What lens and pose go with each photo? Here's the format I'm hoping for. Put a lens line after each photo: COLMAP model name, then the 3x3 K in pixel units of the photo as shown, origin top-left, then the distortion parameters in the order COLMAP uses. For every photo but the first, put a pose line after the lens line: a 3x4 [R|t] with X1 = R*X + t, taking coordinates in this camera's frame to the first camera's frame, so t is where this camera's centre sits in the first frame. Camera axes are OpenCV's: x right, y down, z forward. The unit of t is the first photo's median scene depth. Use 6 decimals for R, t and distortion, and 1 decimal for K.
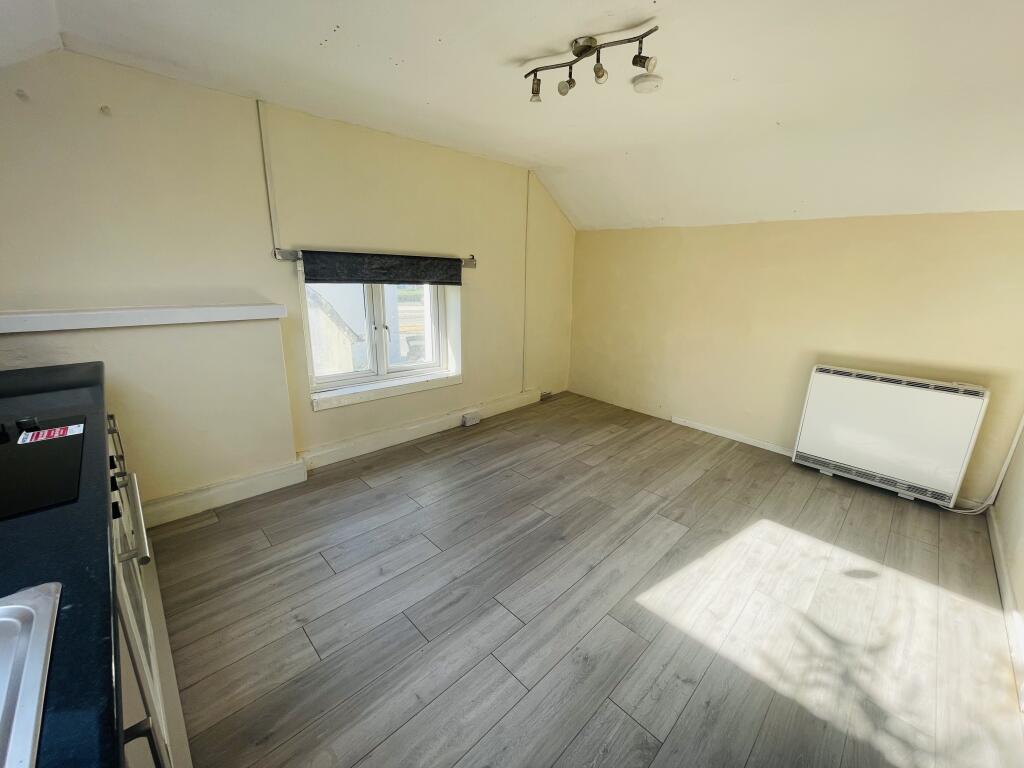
lens RADIAL K [[413.0, 0, 512.1], [0, 413.0, 385.2], [0, 0, 1]] dist [-0.000923, -0.000757]
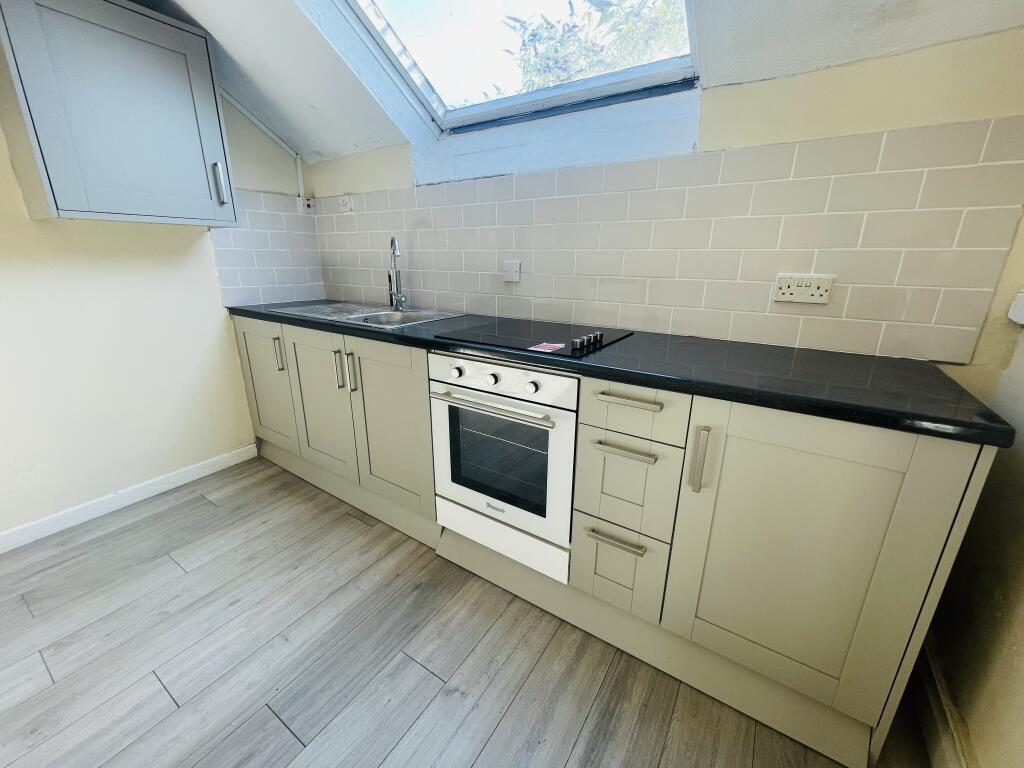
lens RADIAL K [[413.0, 0, 510.4], [0, 413.0, 381.7], [0, 0, 1]] dist [-0.000923, -0.000757]
pose [[-0.977488, 0.034357, -0.208174, -0.299249], [-0.084619, 0.839988, 0.535966, -0.185035], [0.193278, 0.541516, -0.818171, 0.828639]]
